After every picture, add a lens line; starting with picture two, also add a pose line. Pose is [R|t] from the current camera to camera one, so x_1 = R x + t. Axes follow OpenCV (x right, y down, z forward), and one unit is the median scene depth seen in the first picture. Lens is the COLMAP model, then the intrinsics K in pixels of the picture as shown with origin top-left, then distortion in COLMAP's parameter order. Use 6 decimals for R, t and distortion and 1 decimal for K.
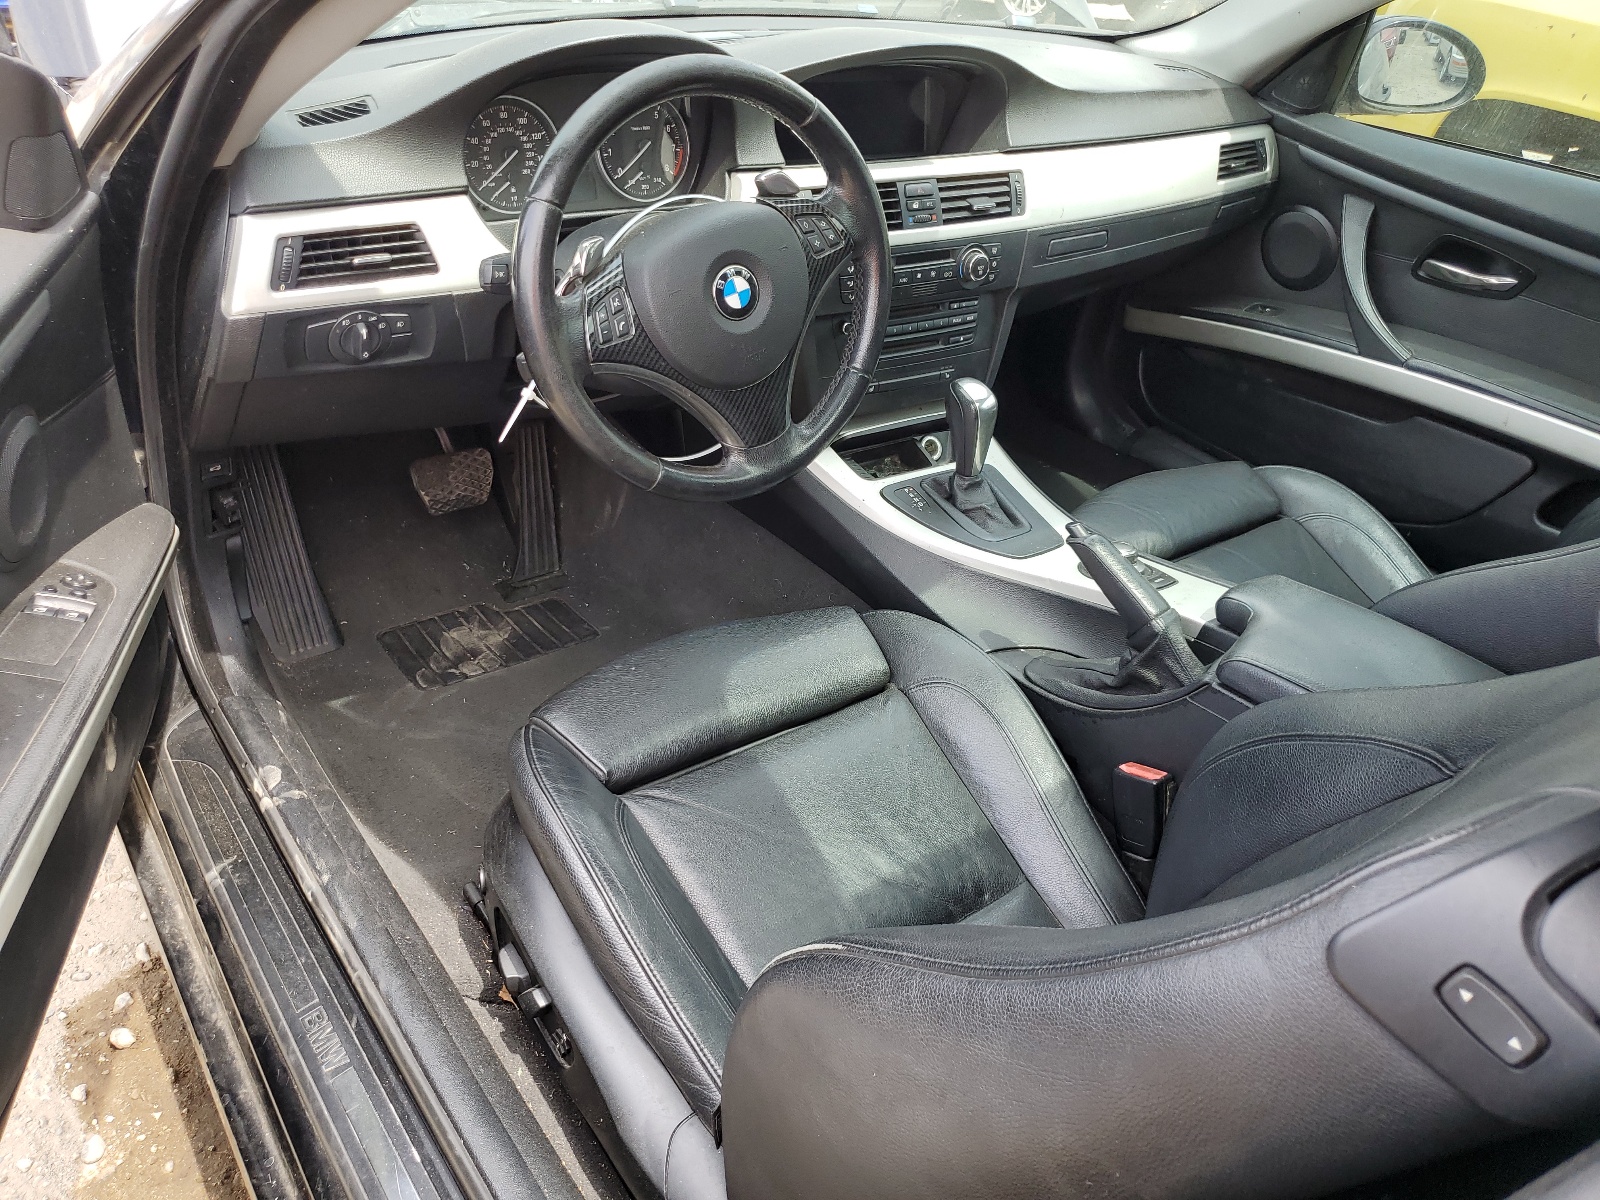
lens RADIAL K [[1208.5, 0, 800.0], [0, 1208.5, 600.0], [0, 0, 1]] dist [0.012220, -0.000934]
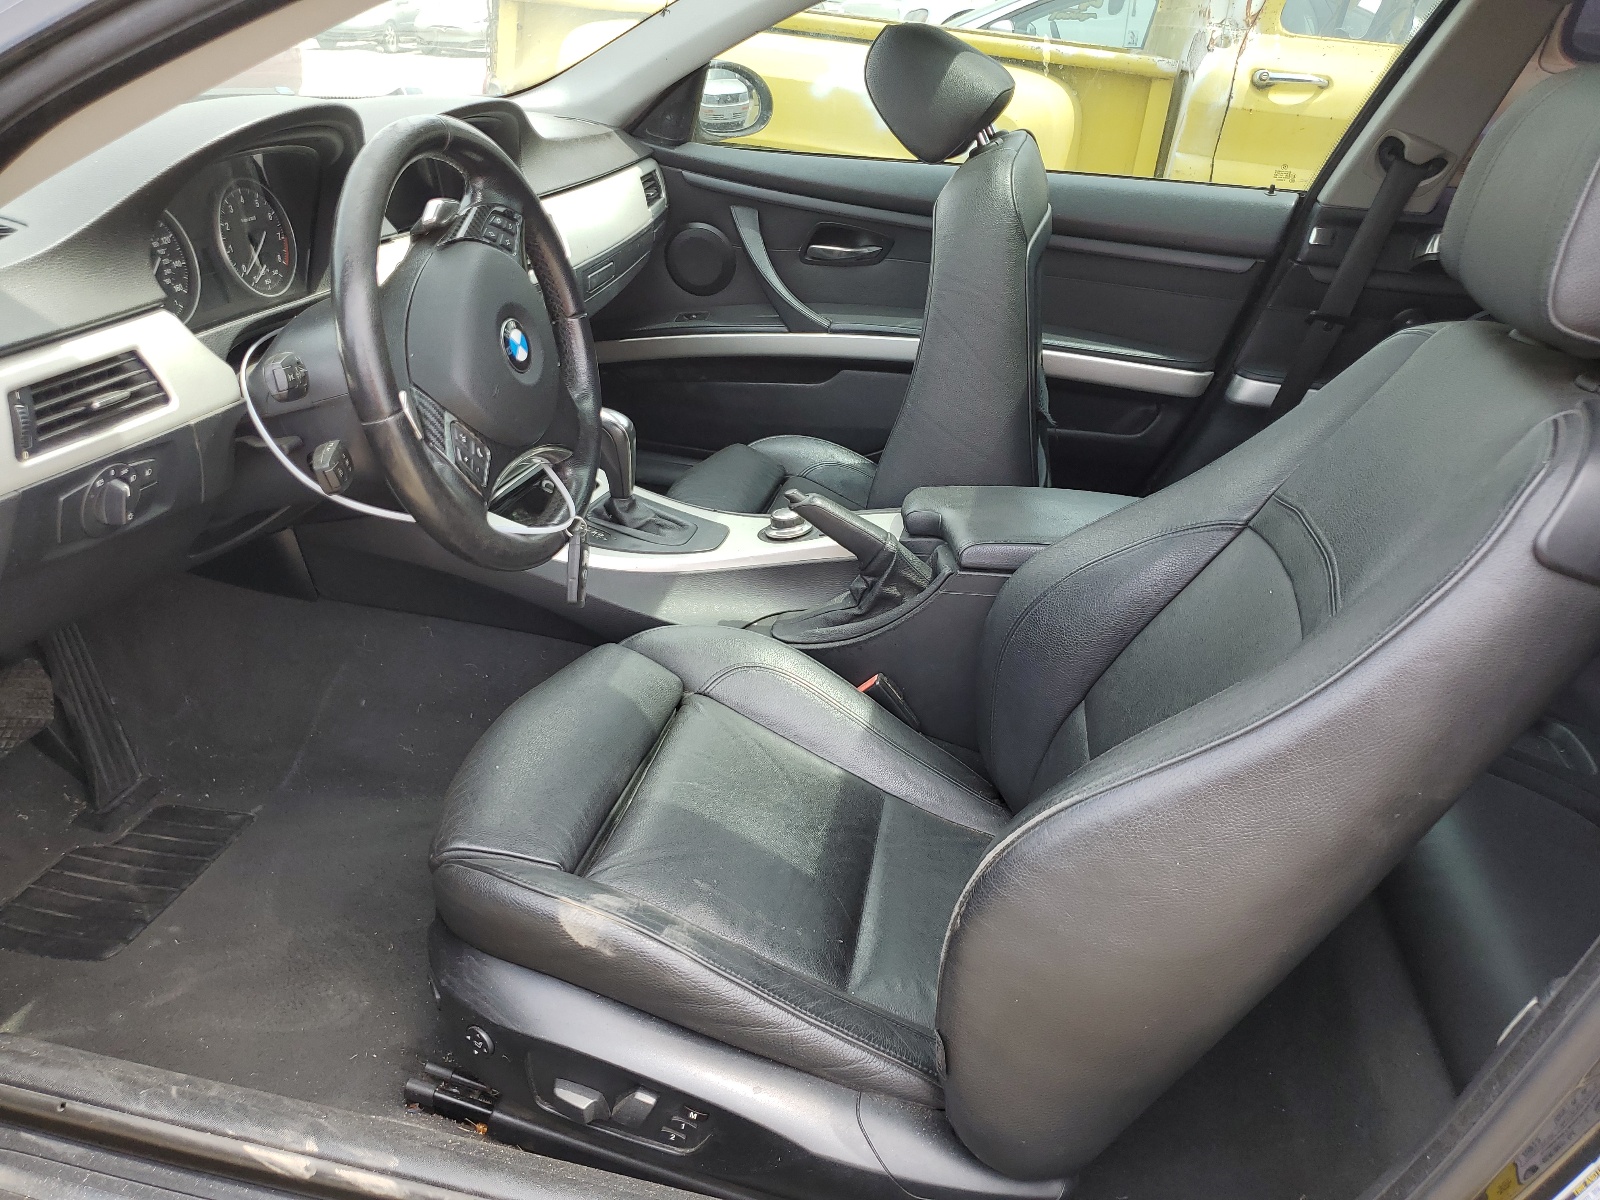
lens RADIAL K [[1183.4, 0, 800.0], [0, 1183.4, 600.0], [0, 0, 1]] dist [0.034087, -0.000928]
pose [[0.760311, -0.333494, 0.557413, -0.467974], [0.365042, 0.929183, 0.058003, -0.033312], [-0.537282, 0.159379, 0.828207, 0.107536]]
